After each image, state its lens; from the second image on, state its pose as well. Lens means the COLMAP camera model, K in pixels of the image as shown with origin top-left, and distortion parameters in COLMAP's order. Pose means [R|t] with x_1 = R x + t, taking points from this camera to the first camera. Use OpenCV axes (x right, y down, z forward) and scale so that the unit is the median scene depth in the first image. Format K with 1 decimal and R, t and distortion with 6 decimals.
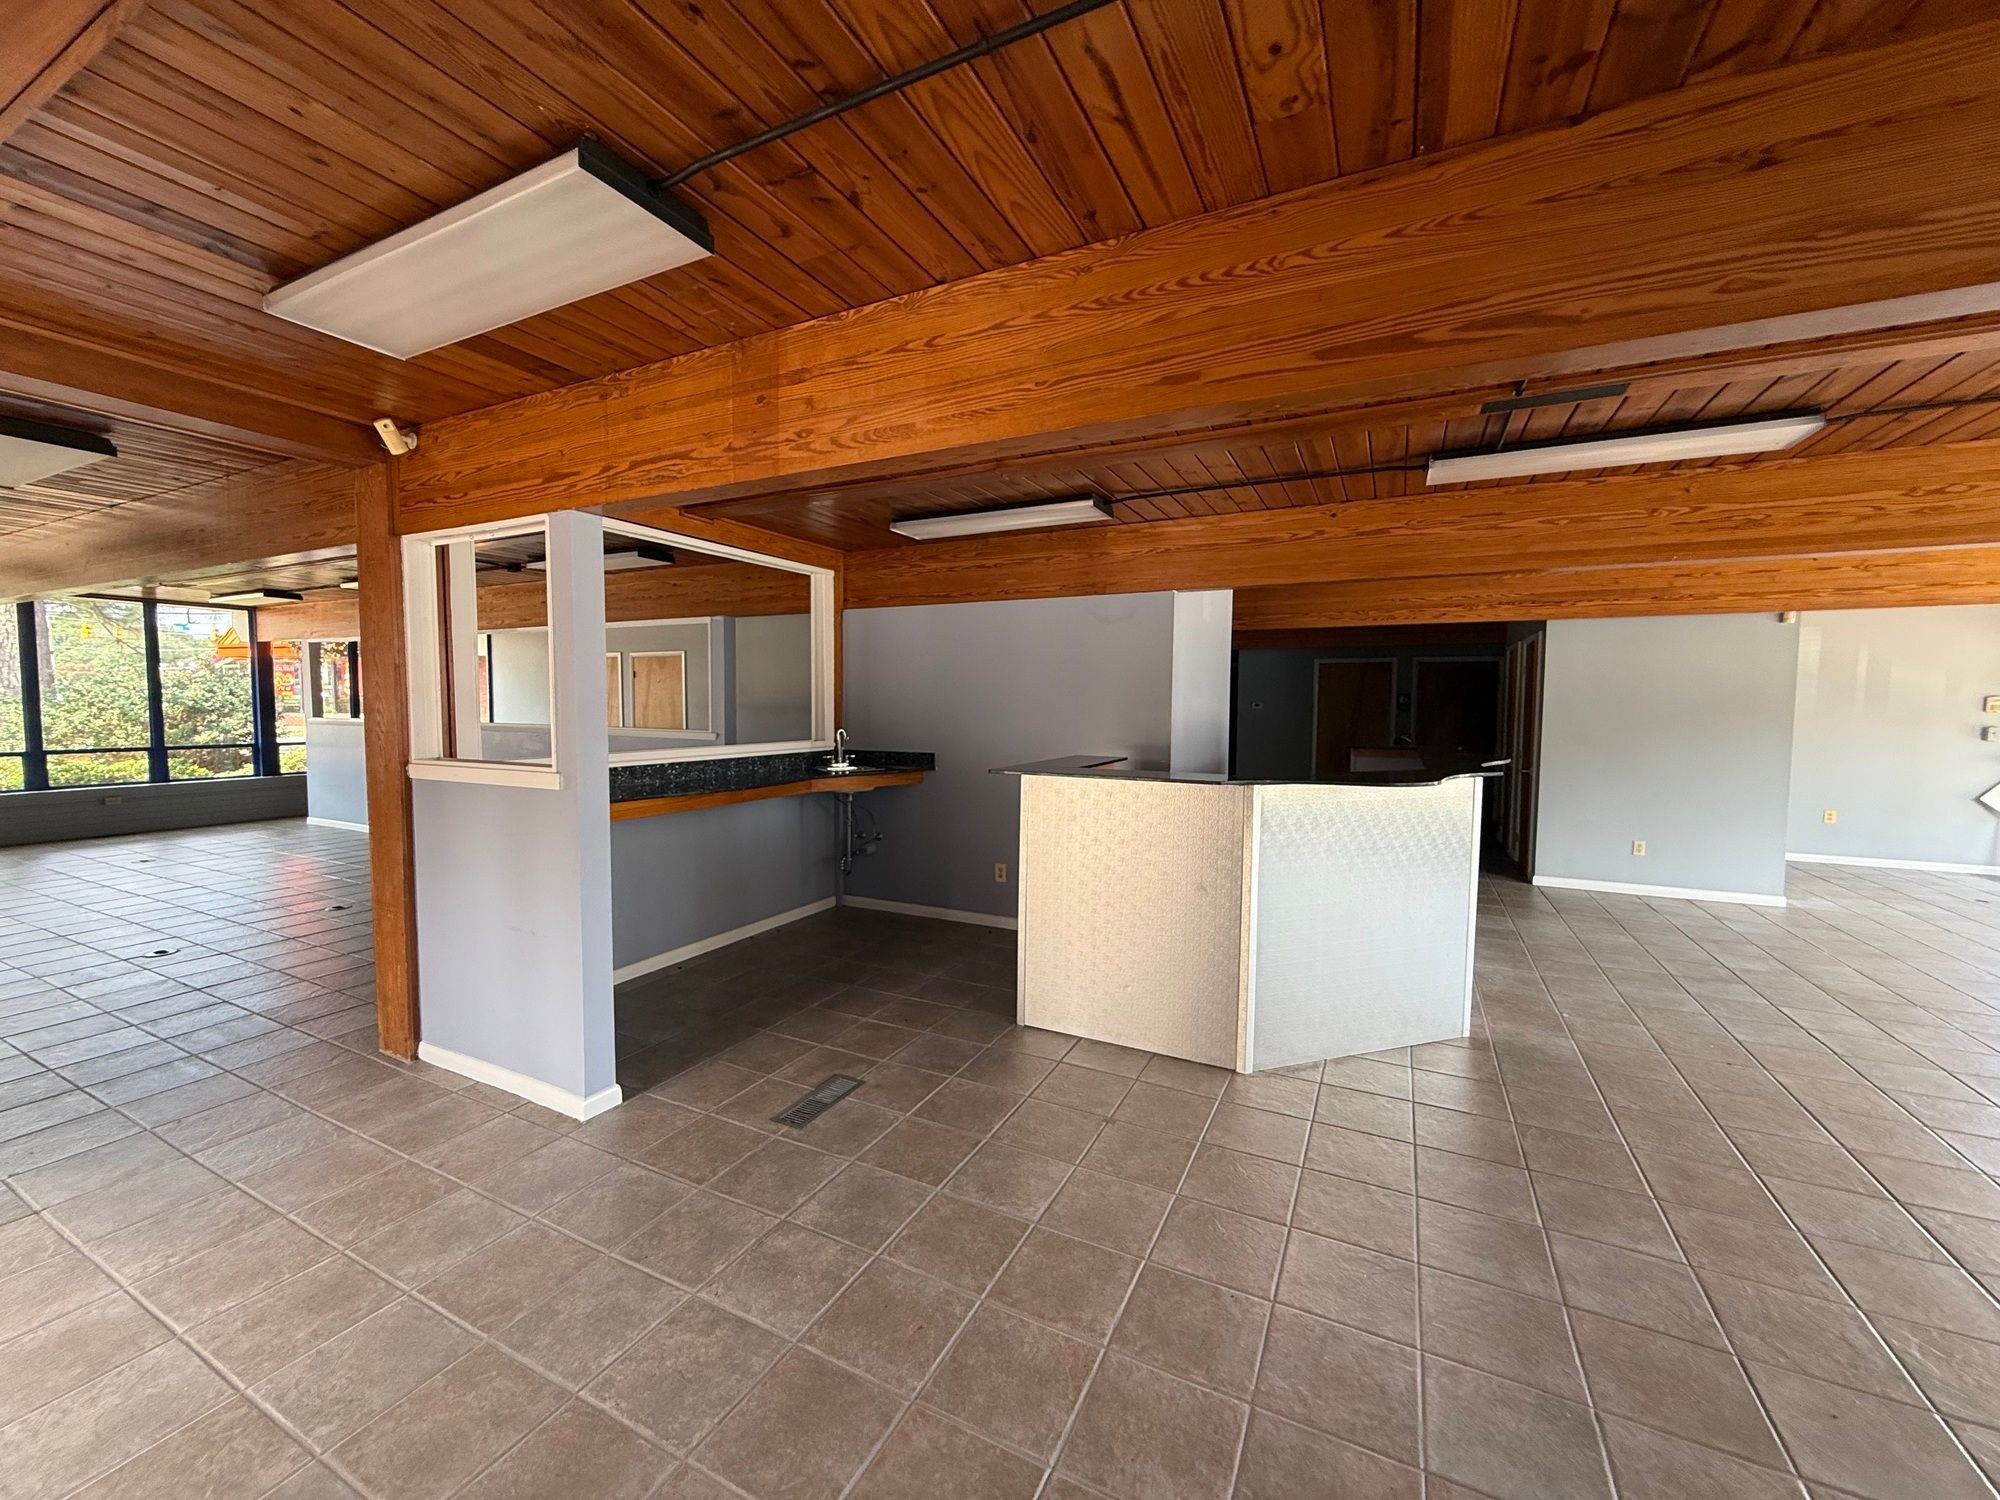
lens RADIAL K [[794.2, 0, 996.7], [0, 794.2, 751.3], [0, 0, 1]] dist [-0.003451, -0.000073]
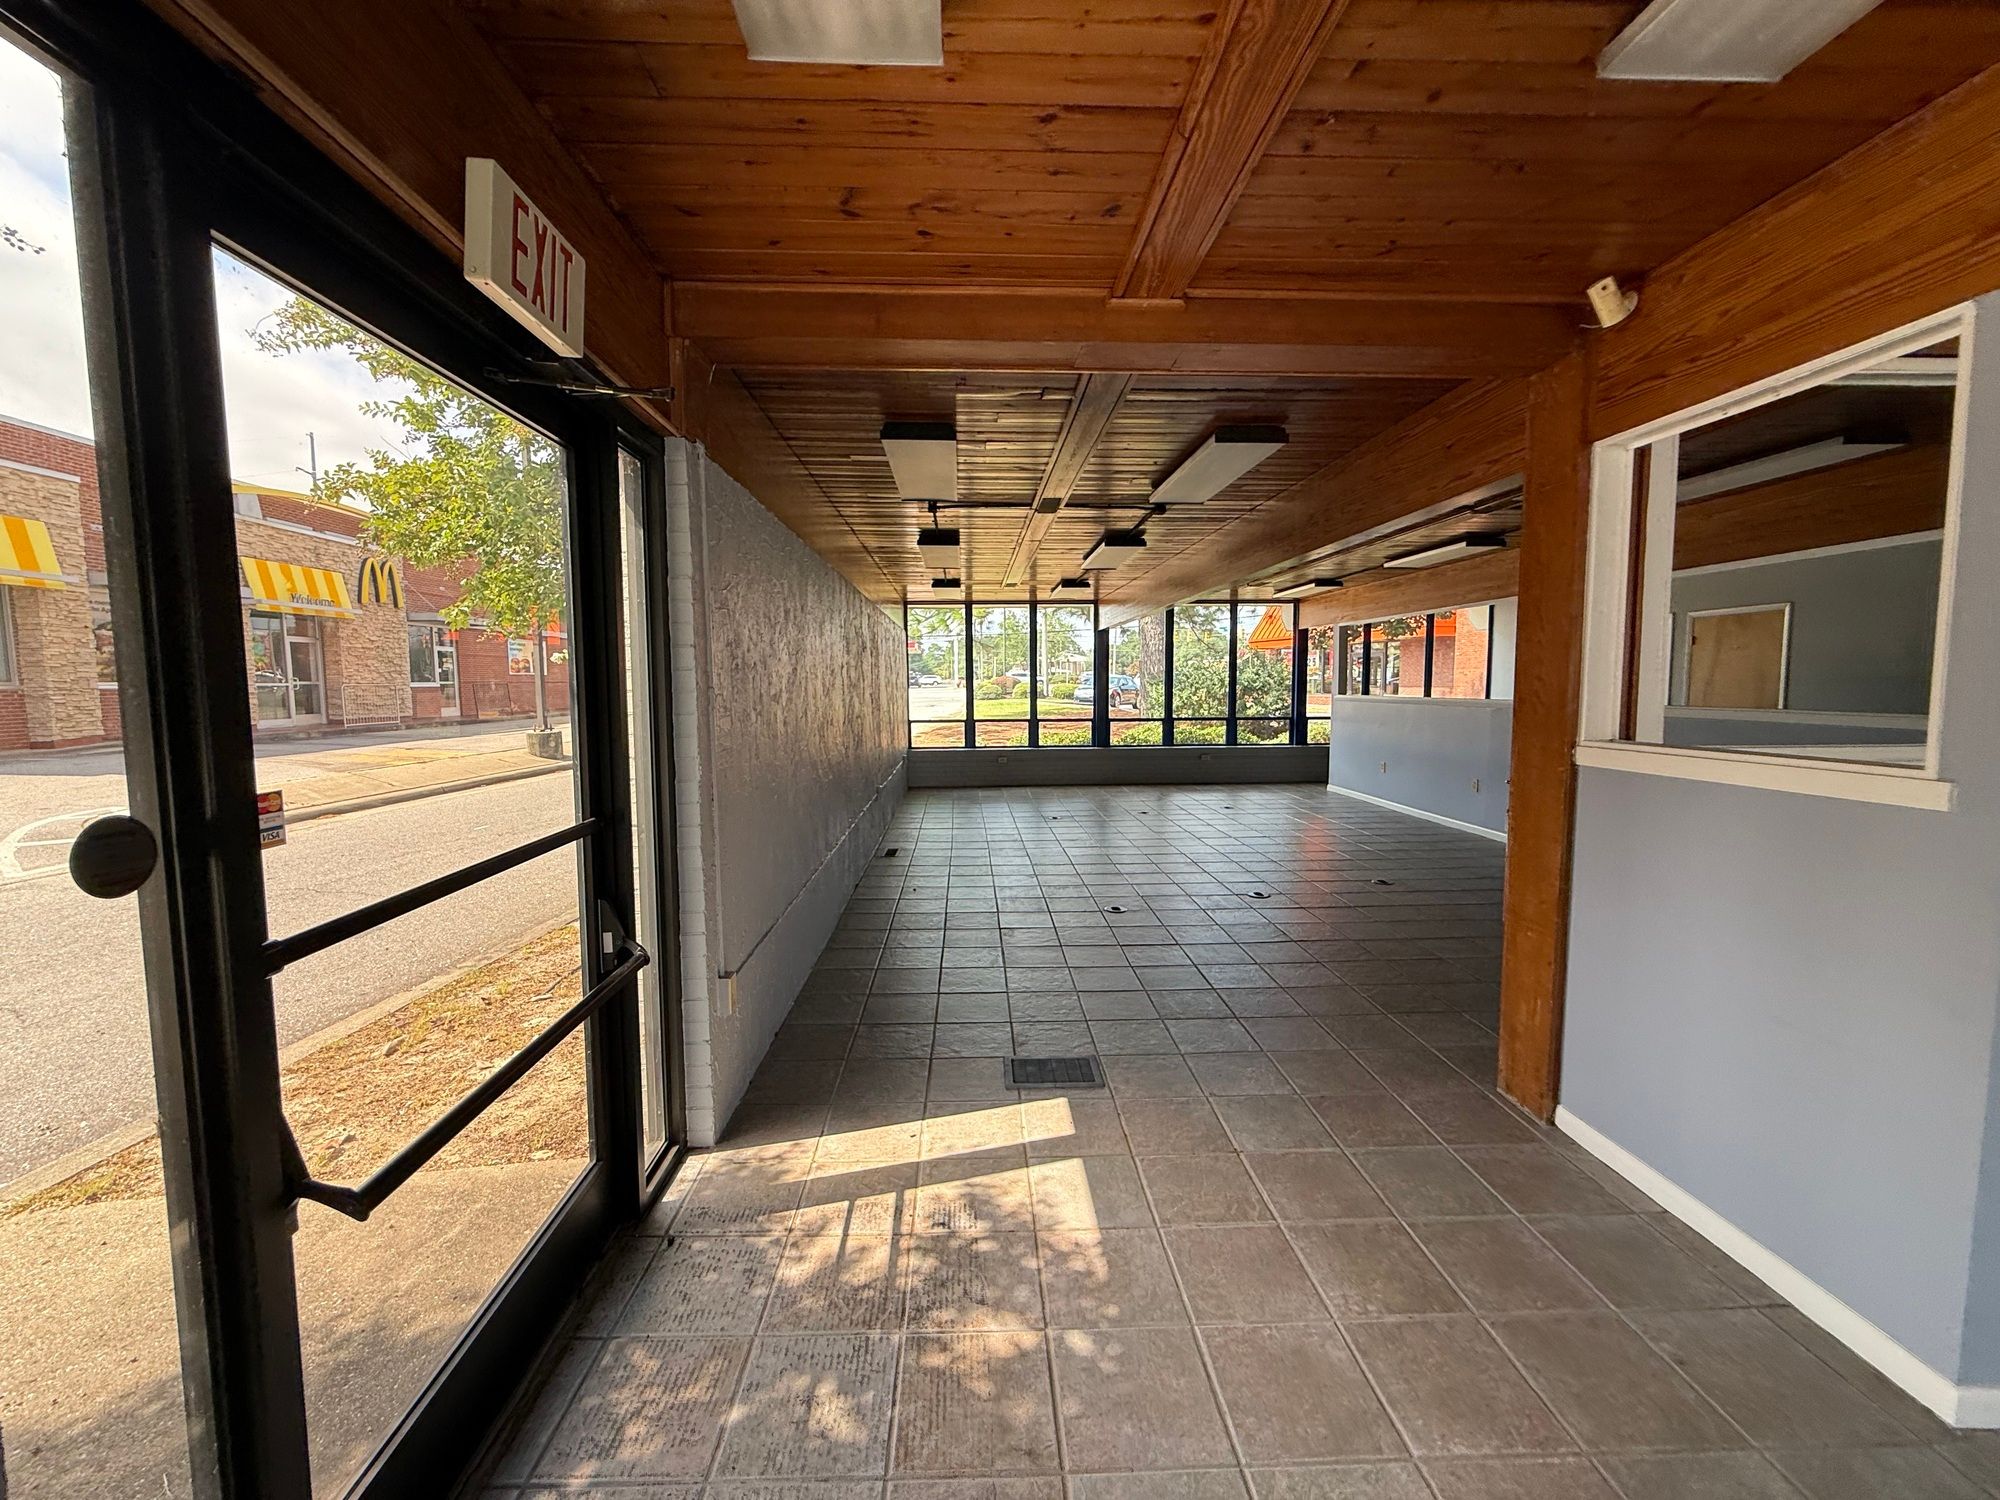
lens RADIAL K [[794.2, 0, 998.2], [0, 794.2, 750.1], [0, 0, 1]] dist [-0.003451, -0.000073]
pose [[0.485922, 0.063428, -0.871698, -0.252980], [-0.045200, 0.997852, 0.047411, 0.006711], [0.872833, 0.016363, 0.487745, 0.103305]]
